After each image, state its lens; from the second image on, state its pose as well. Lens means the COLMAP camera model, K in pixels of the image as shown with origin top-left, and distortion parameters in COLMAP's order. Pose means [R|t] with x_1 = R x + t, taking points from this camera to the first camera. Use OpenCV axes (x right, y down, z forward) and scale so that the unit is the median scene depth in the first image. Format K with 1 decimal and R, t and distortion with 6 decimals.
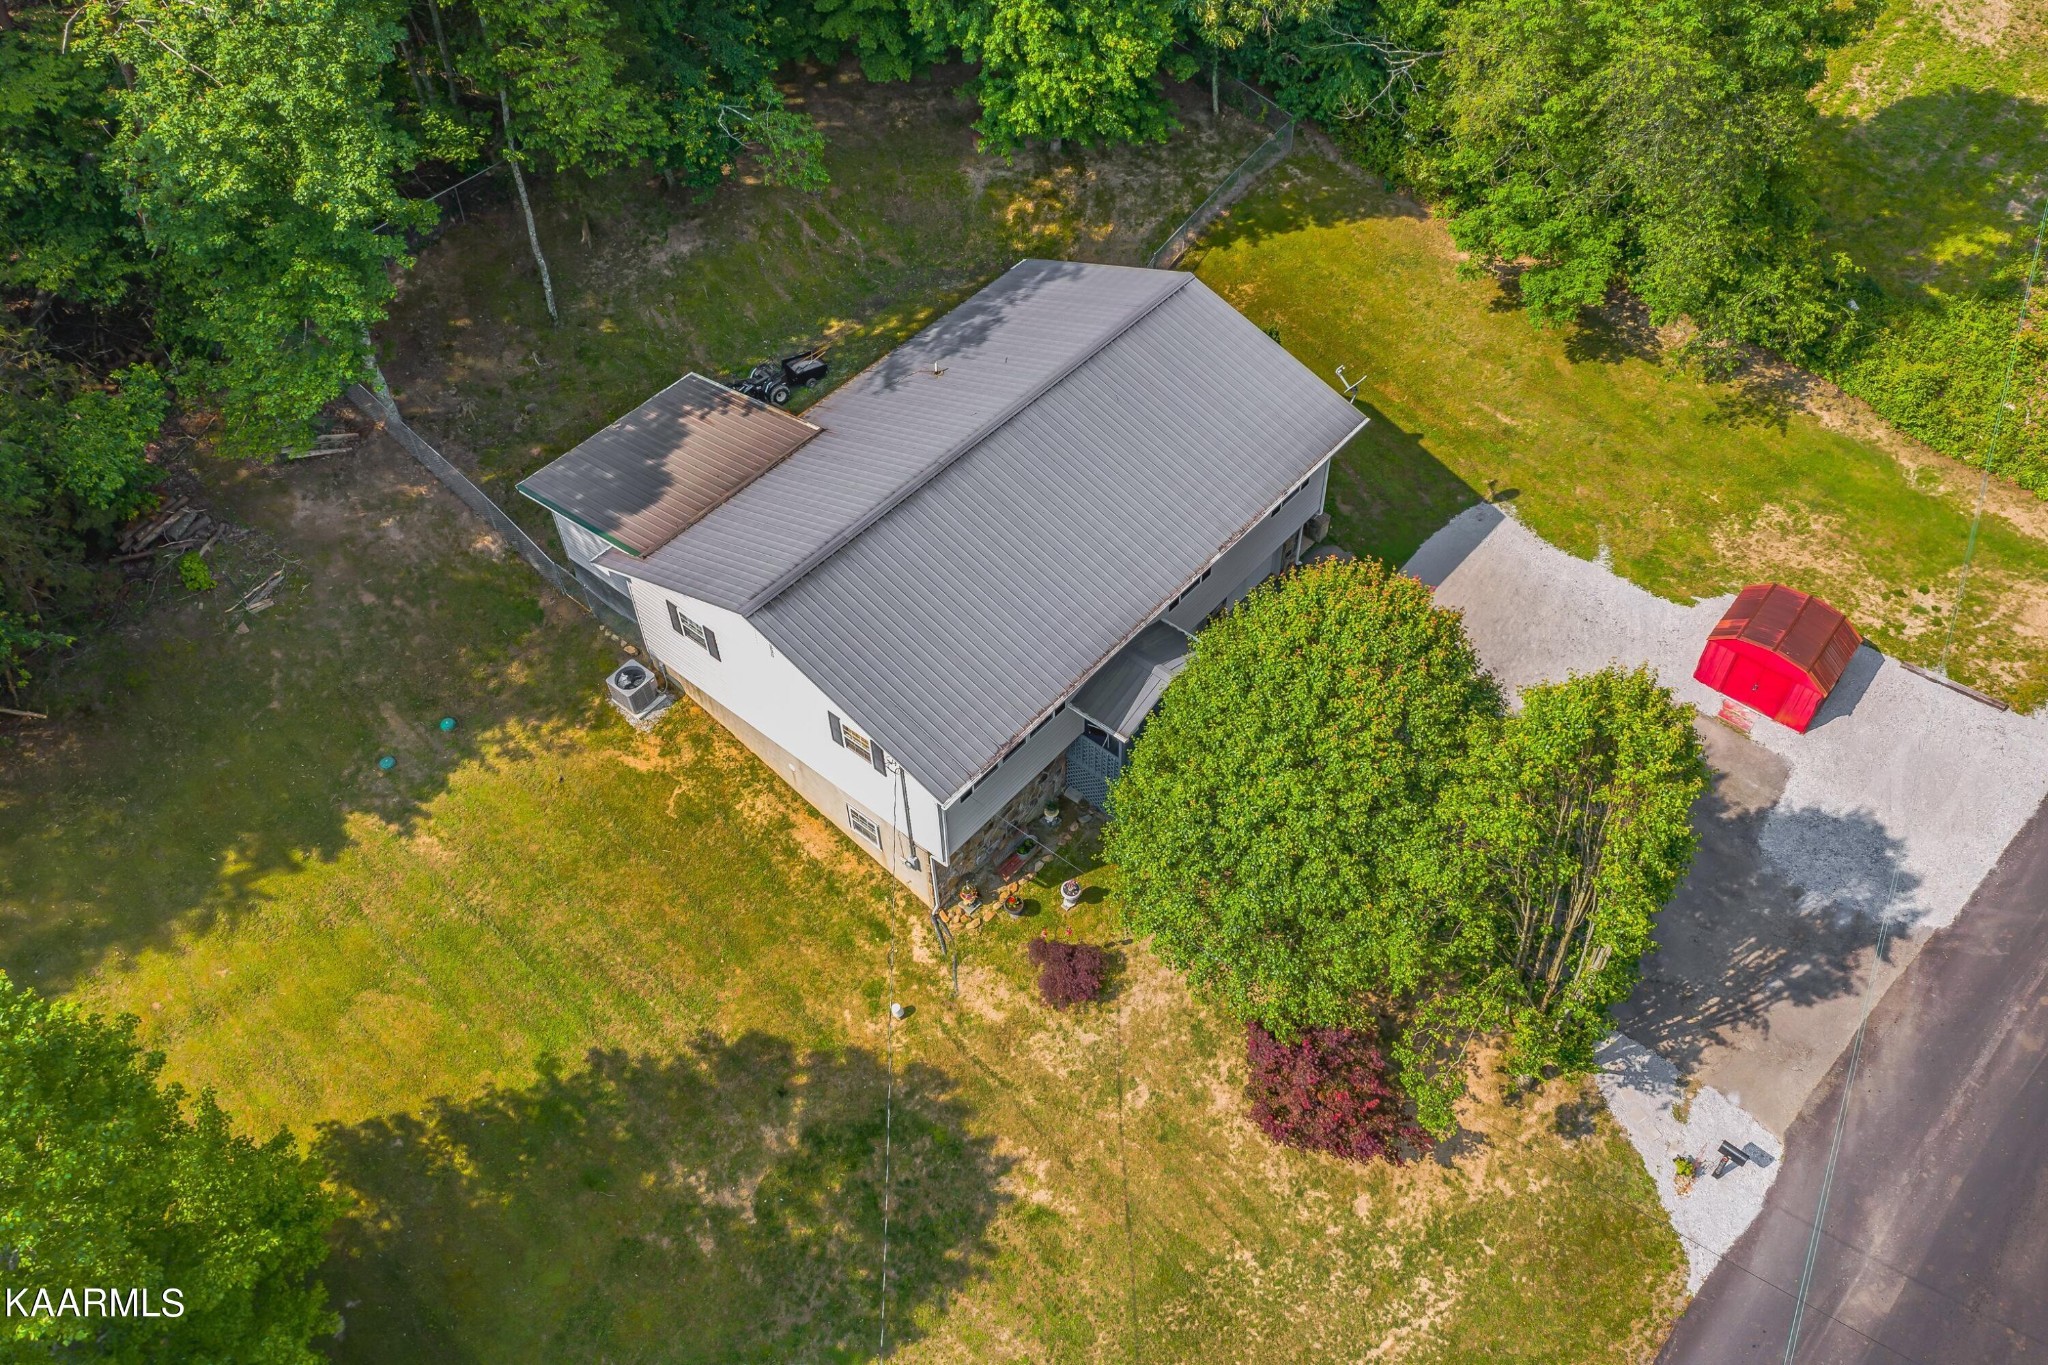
lens RADIAL K [[1621.2, 0, 1024.8], [0, 1621.2, 681.0], [0, 0, 1]] dist [-0.001671, -0.003854]
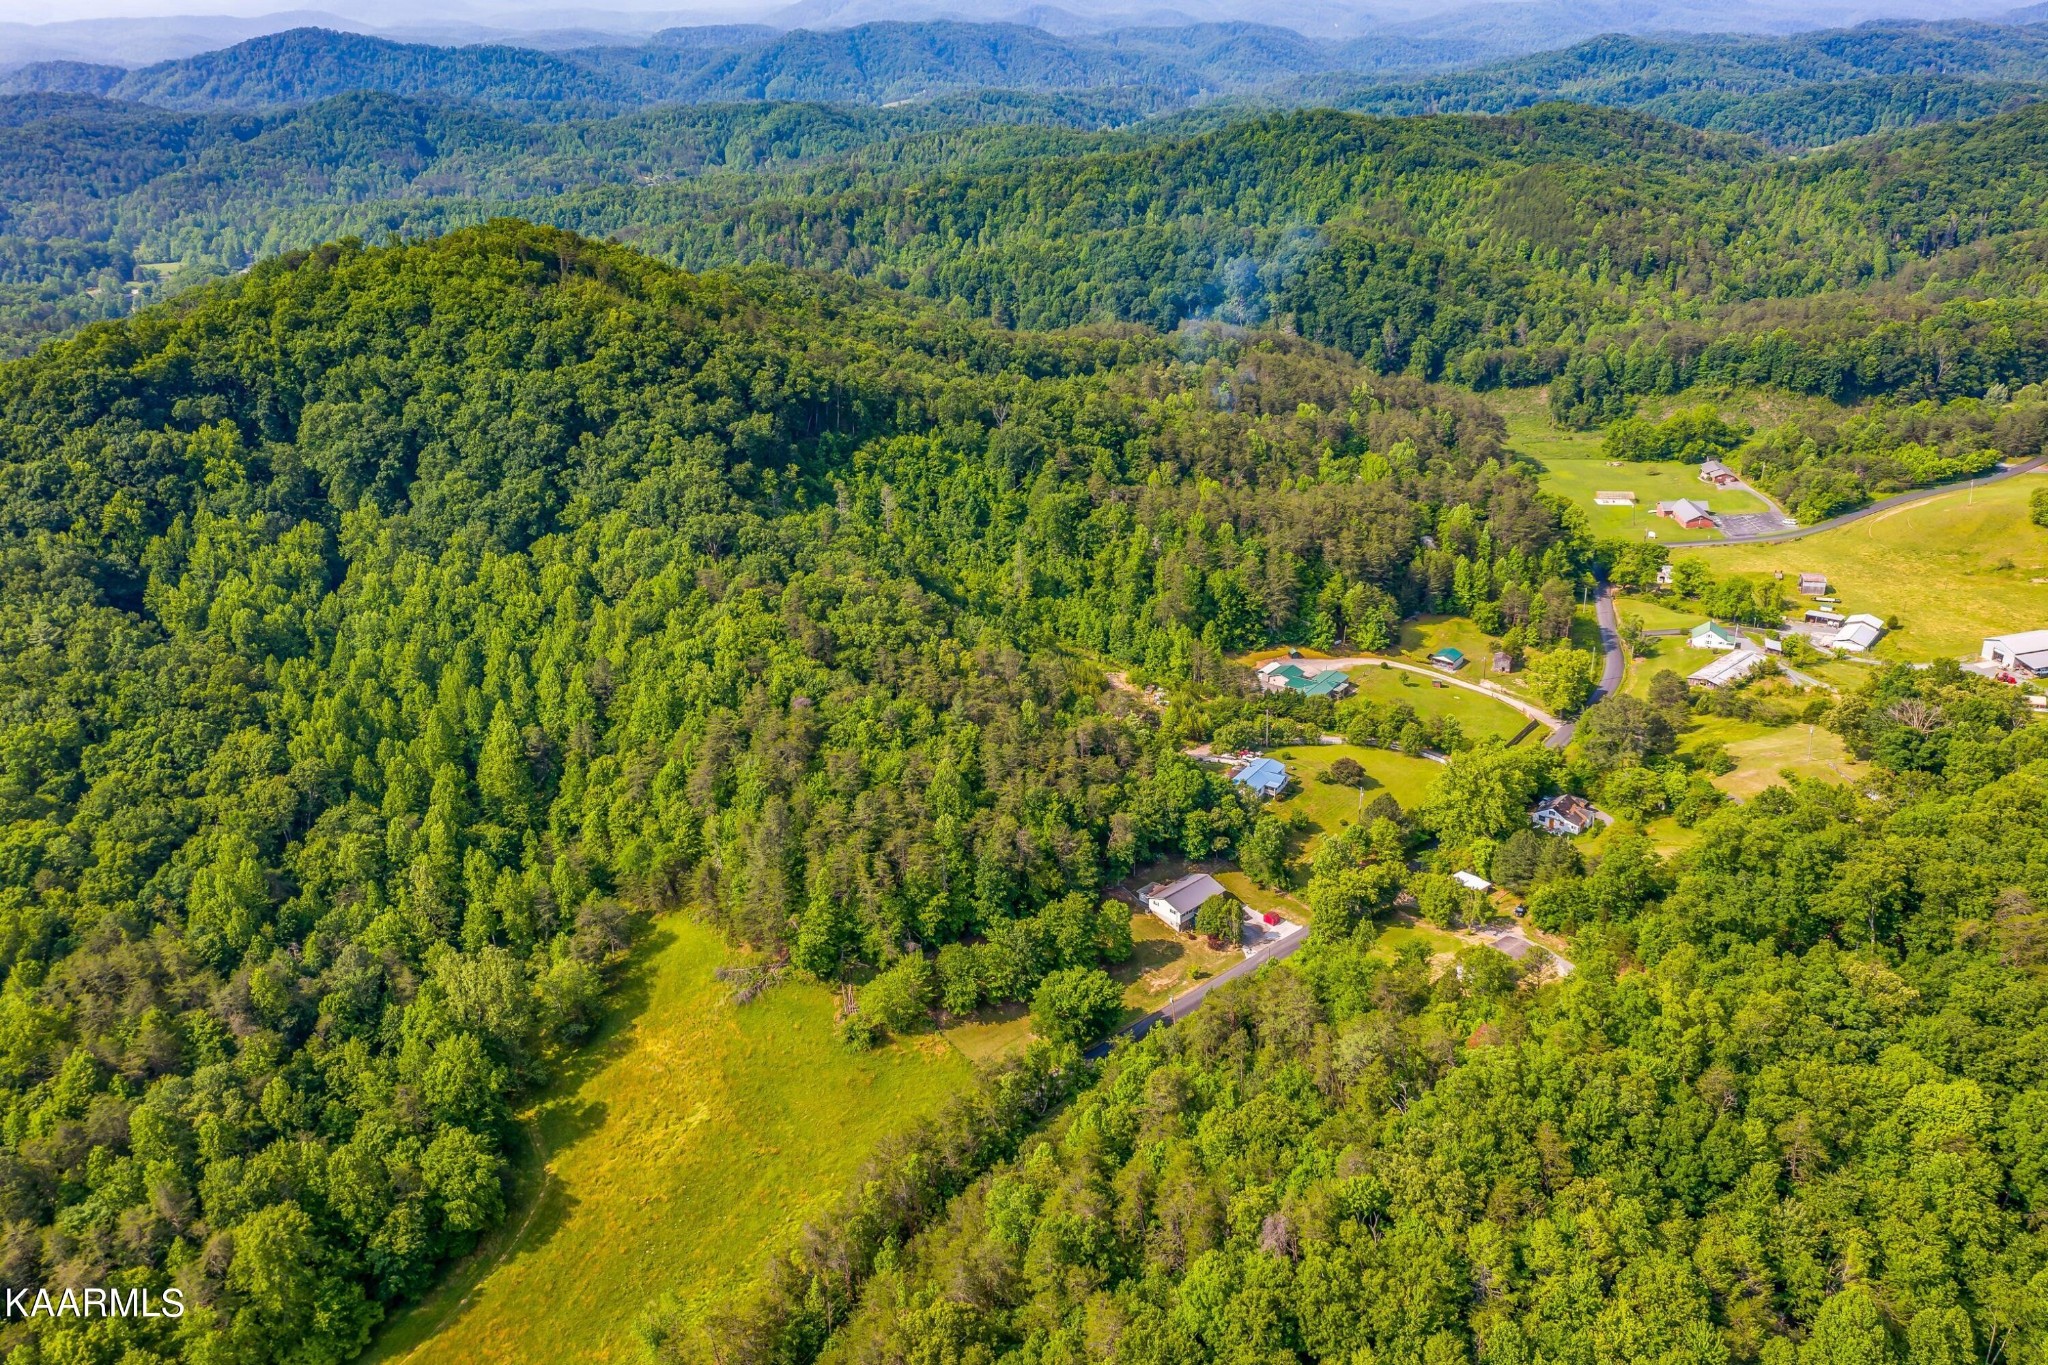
lens RADIAL K [[1621.2, 0, 1025.9], [0, 1621.2, 683.1], [0, 0, 1]] dist [-0.001671, -0.003854]
pose [[0.992253, 0.042947, -0.116572, 0.114172], [-0.088233, 0.904194, -0.417910, 3.168259], [0.087455, 0.424958, 0.900979, -9.196328]]
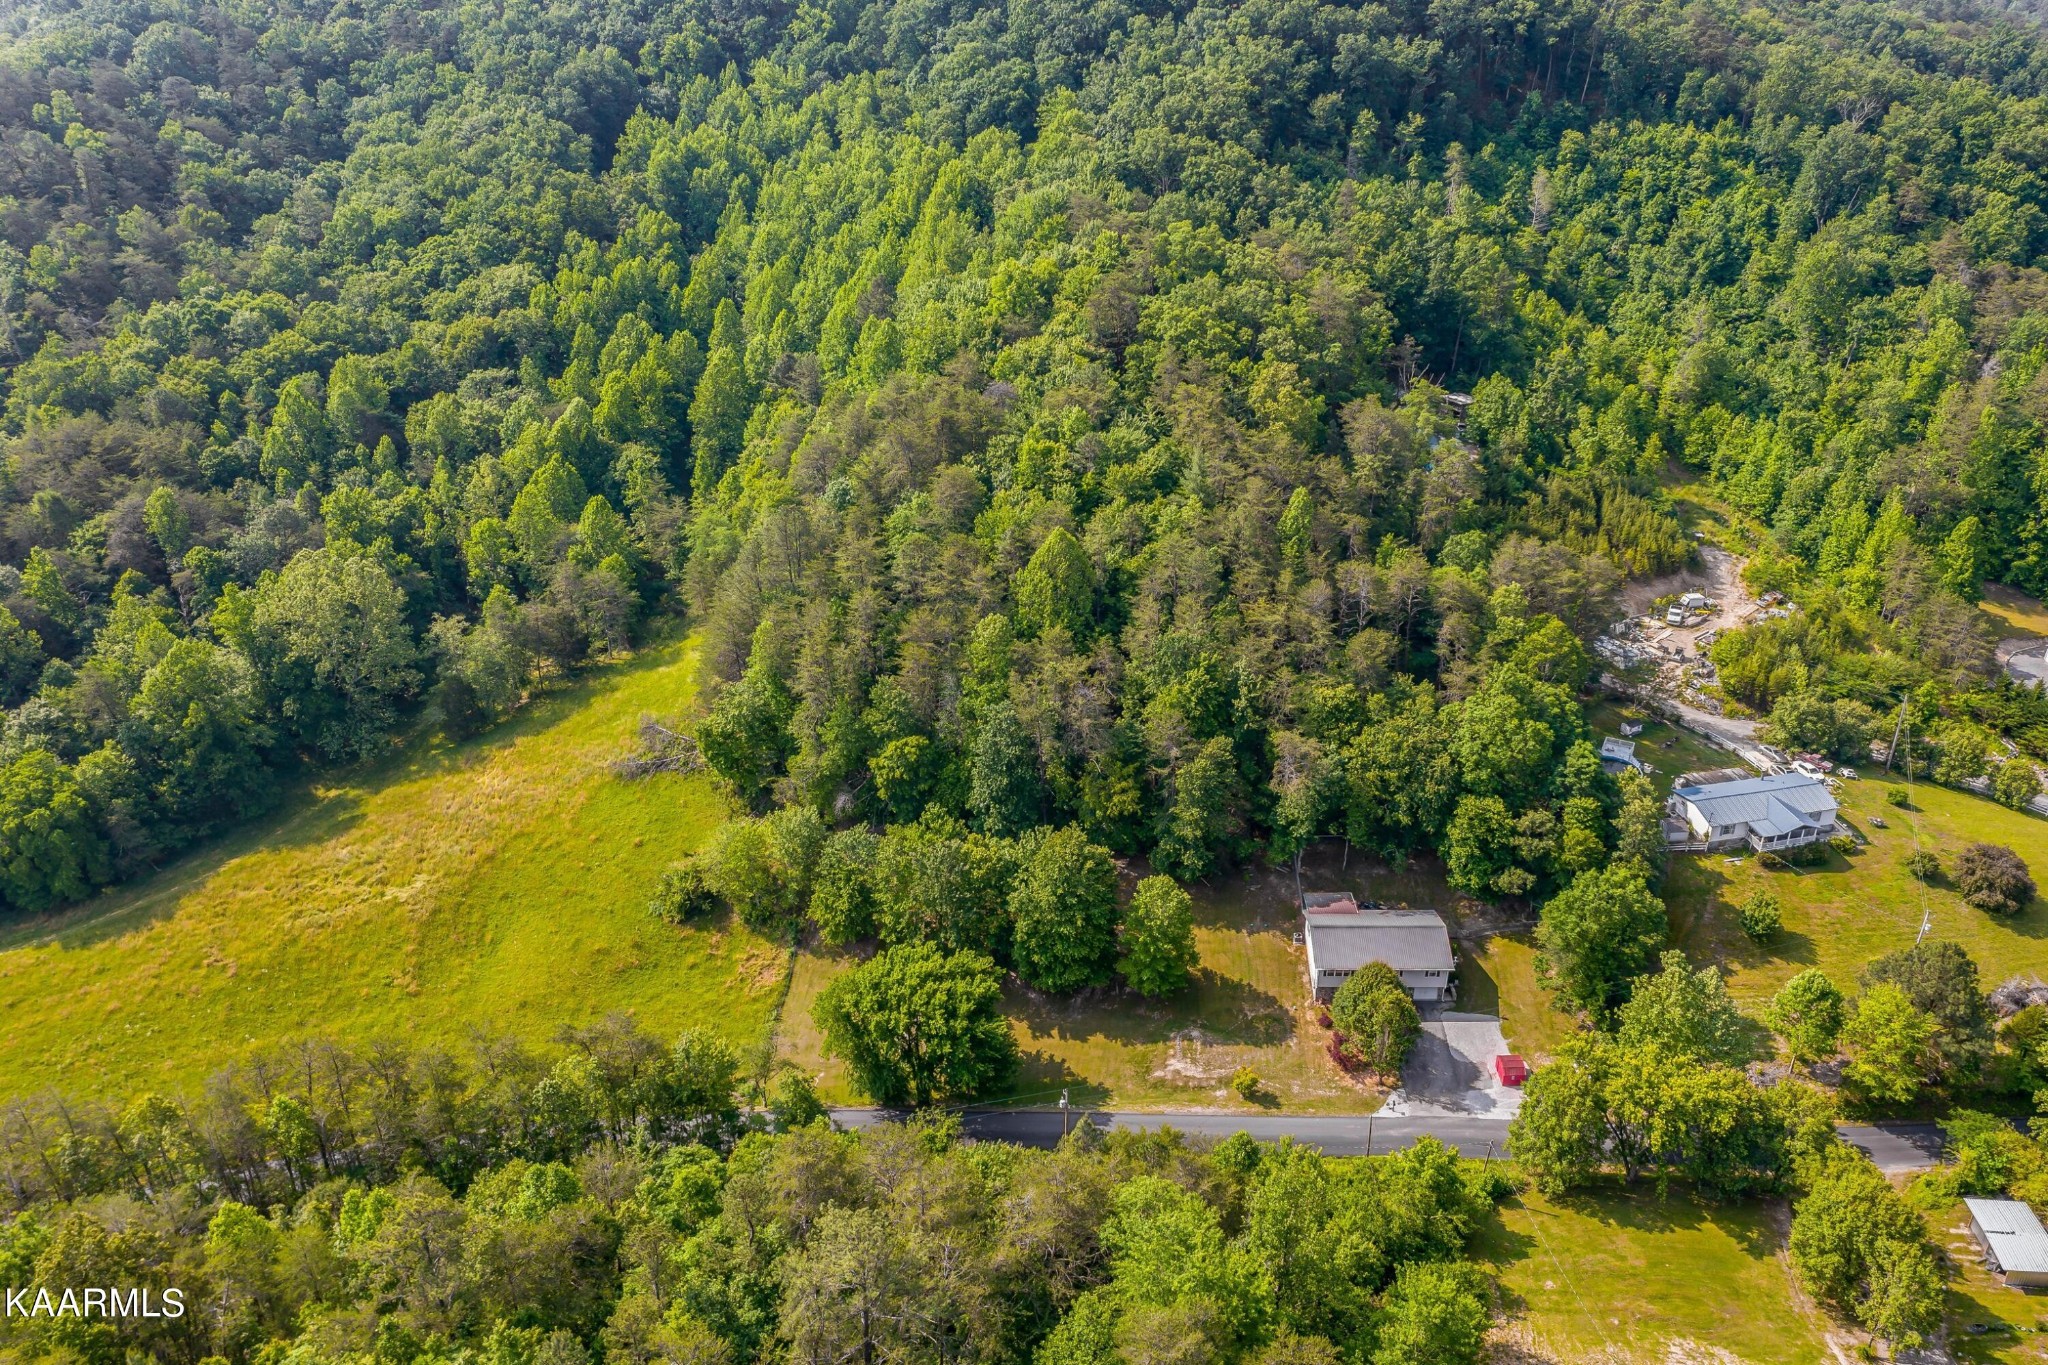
lens RADIAL K [[1621.2, 0, 1026.8], [0, 1621.2, 682.3], [0, 0, 1]] dist [-0.001671, -0.003854]
pose [[0.628621, 0.380749, -0.678134, 2.481473], [-0.582782, 0.808005, -0.086564, 0.325896], [0.514976, 0.449620, 0.729823, -3.703663]]
